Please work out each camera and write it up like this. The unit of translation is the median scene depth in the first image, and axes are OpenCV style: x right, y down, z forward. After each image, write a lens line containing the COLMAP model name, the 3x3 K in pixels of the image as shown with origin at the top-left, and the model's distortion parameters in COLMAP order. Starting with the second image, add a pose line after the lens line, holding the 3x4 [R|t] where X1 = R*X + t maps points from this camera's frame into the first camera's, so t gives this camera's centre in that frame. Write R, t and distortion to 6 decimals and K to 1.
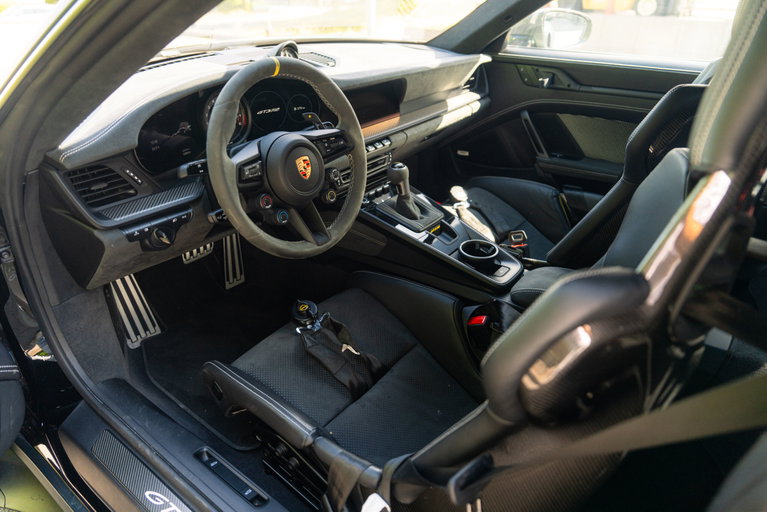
lens RADIAL K [[520.8, 0, 385.8], [0, 520.8, 253.7], [0, 0, 1]] dist [-0.006694, -0.003399]
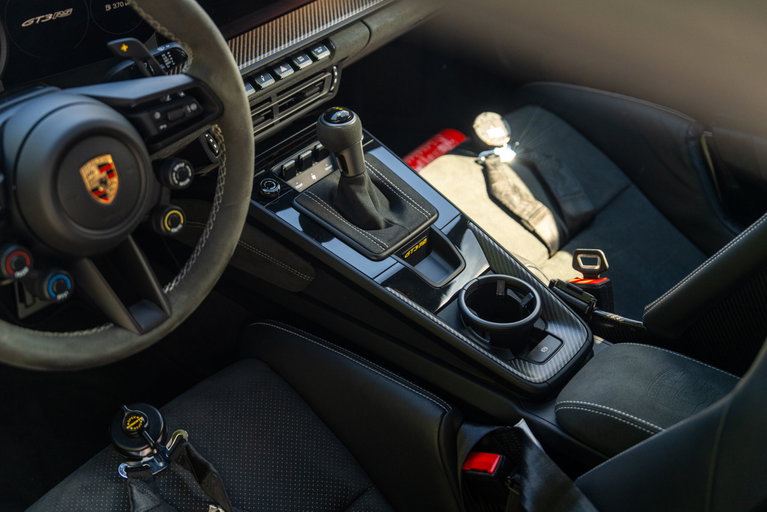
lens RADIAL K [[996.5, 0, 380.8], [0, 996.5, 253.5], [0, 0, 1]] dist [0.011731, 0.000000]
pose [[0.998967, 0.020366, -0.040621, 0.118970], [-0.013829, 0.987791, 0.155170, -0.219392], [0.043285, -0.154448, 0.987052, 0.103965]]
